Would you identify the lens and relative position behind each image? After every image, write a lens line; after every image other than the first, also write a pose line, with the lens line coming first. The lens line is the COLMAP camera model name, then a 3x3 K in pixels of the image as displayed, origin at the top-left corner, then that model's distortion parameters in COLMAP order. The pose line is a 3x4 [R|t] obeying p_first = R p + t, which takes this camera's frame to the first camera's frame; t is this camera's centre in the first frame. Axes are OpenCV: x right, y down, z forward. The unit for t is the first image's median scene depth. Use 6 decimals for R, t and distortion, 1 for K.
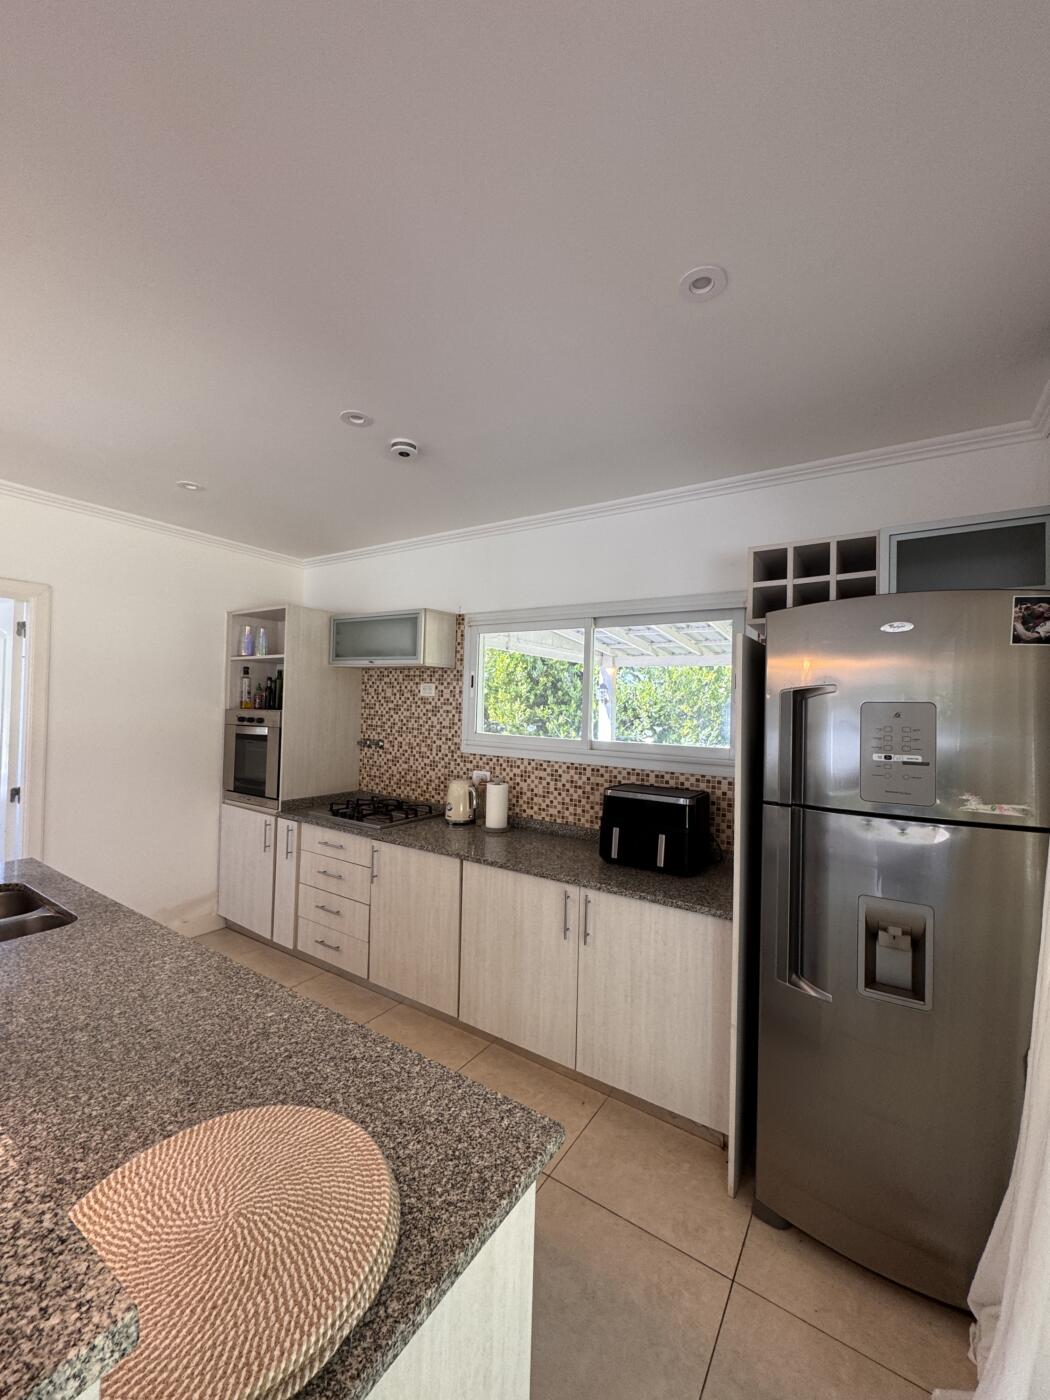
lens RADIAL K [[557.7, 0, 524.0], [0, 557.7, 699.0], [0, 0, 1]] dist [-0.003163, -0.000004]
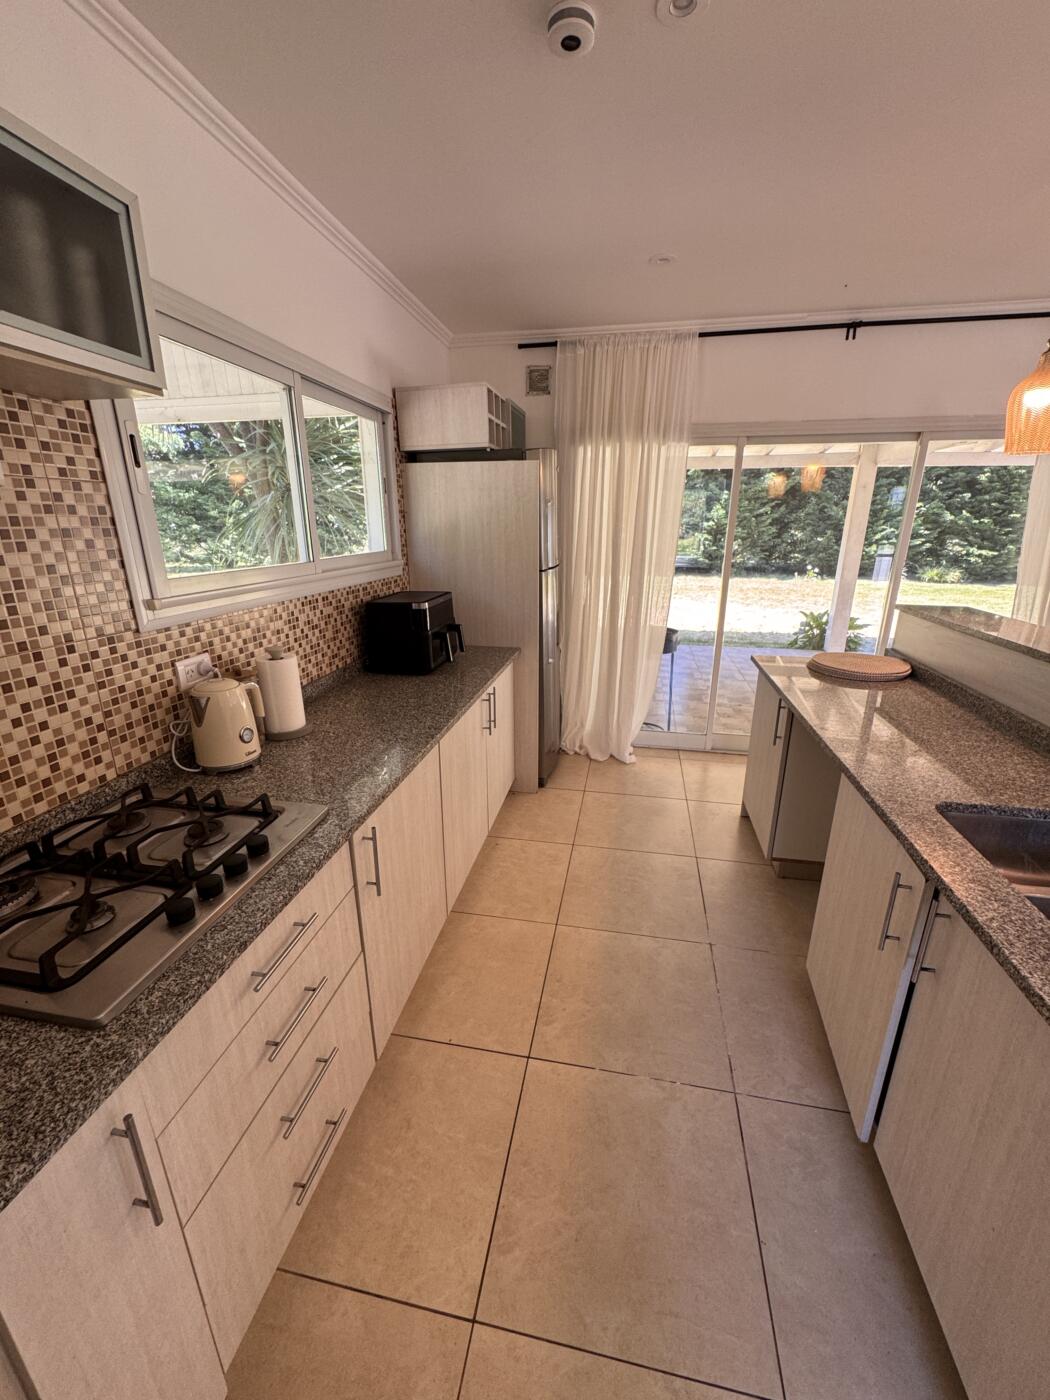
lens RADIAL K [[557.7, 0, 521.5], [0, 557.7, 699.7], [0, 0, 1]] dist [-0.003163, -0.000004]
pose [[-0.374753, -0.309724, 0.873860, -0.607237], [-0.021338, 0.945180, 0.325851, 0.001455], [-0.926879, 0.103467, -0.360818, 0.907469]]
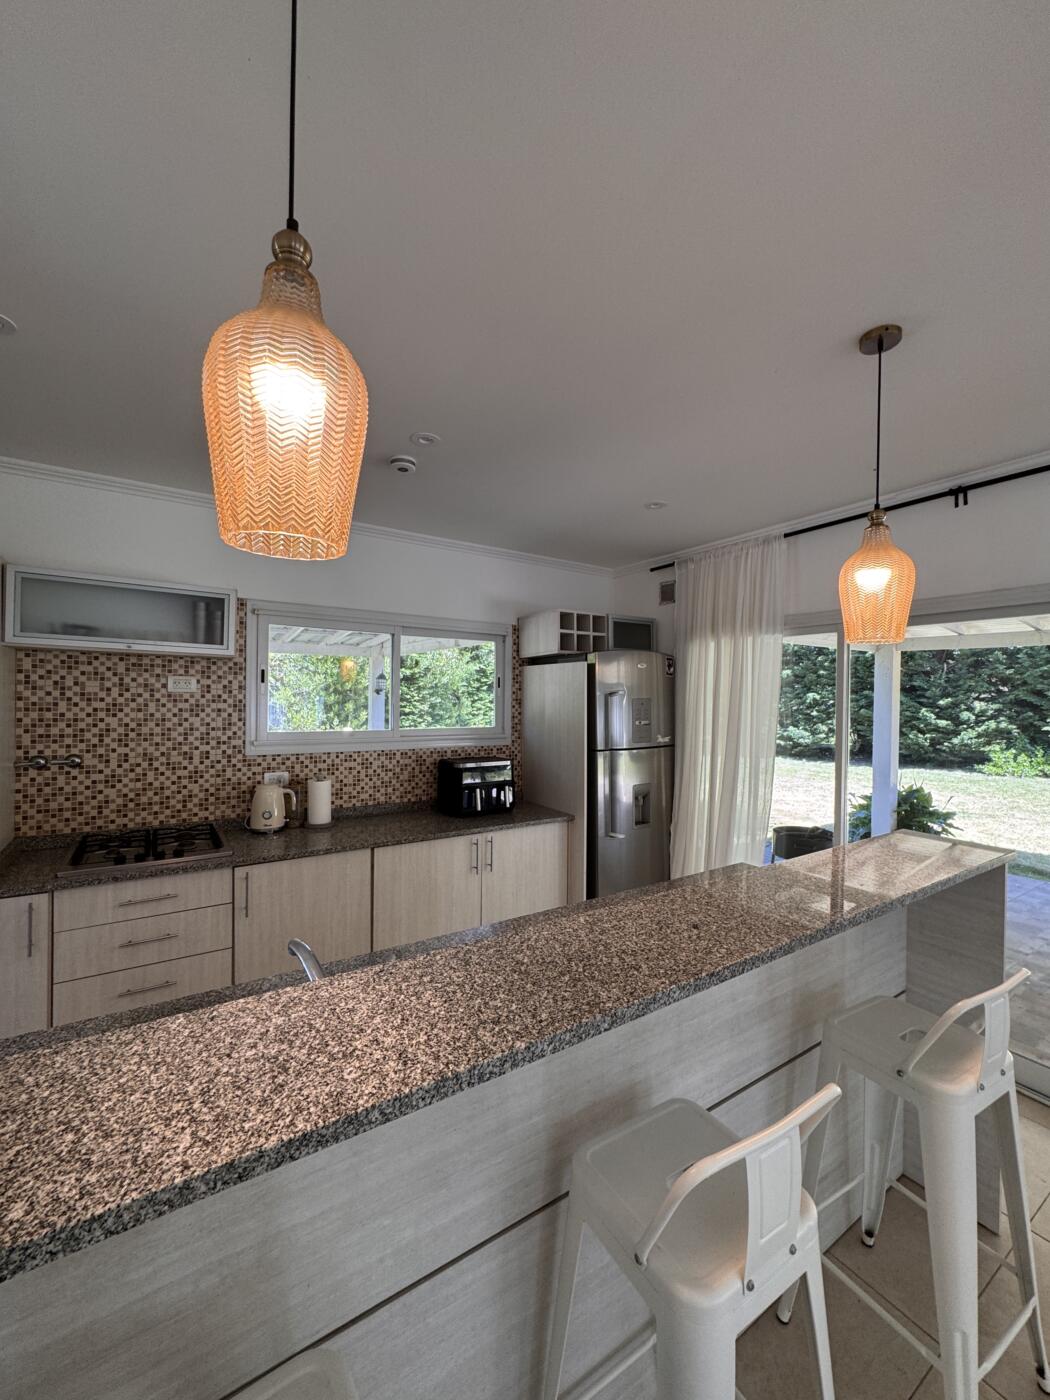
lens RADIAL K [[557.7, 0, 525.8], [0, 557.7, 696.8], [0, 0, 1]] dist [-0.003163, -0.000004]
pose [[0.399212, -0.021415, 0.916609, -0.757621], [-0.011490, 0.999532, 0.028357, -0.028553], [-0.916787, -0.021852, 0.398779, 0.244344]]
